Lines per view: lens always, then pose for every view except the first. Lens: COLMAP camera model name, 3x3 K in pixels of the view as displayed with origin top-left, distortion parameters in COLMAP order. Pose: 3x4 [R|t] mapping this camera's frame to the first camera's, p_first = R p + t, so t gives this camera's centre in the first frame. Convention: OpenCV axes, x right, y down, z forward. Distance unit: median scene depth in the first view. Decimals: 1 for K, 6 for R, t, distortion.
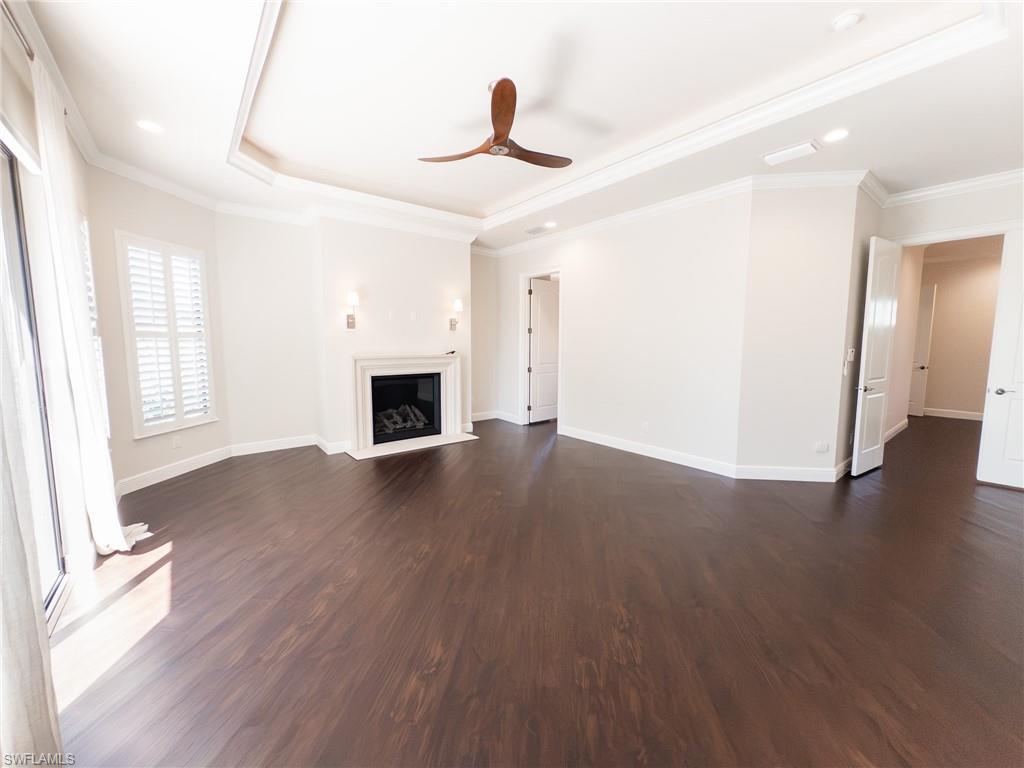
lens RADIAL K [[407.4, 0, 512.6], [0, 407.4, 384.9], [0, 0, 1]] dist [-0.000508, 0.000004]
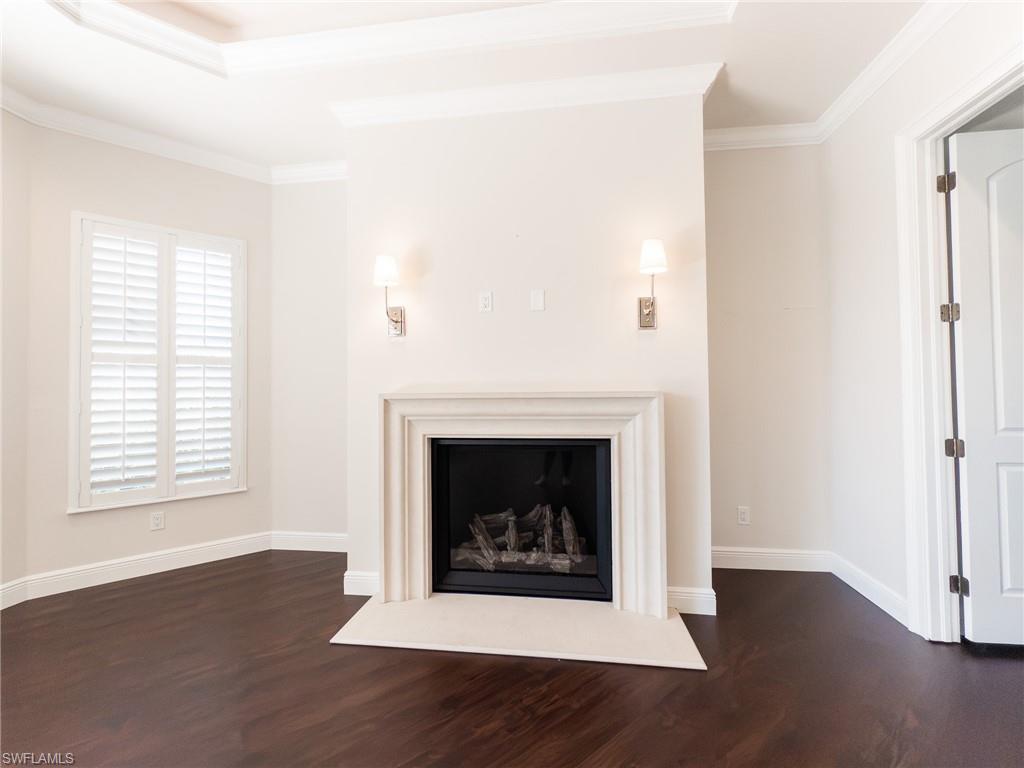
lens RADIAL K [[407.4, 0, 504.1], [0, 407.4, 376.1], [0, 0, 1]] dist [-0.000508, 0.000004]
pose [[0.698011, -0.024366, -0.715672, 0.032213], [-0.064952, 0.993147, -0.097162, -0.047631], [0.713135, 0.114304, 0.691645, 0.684656]]
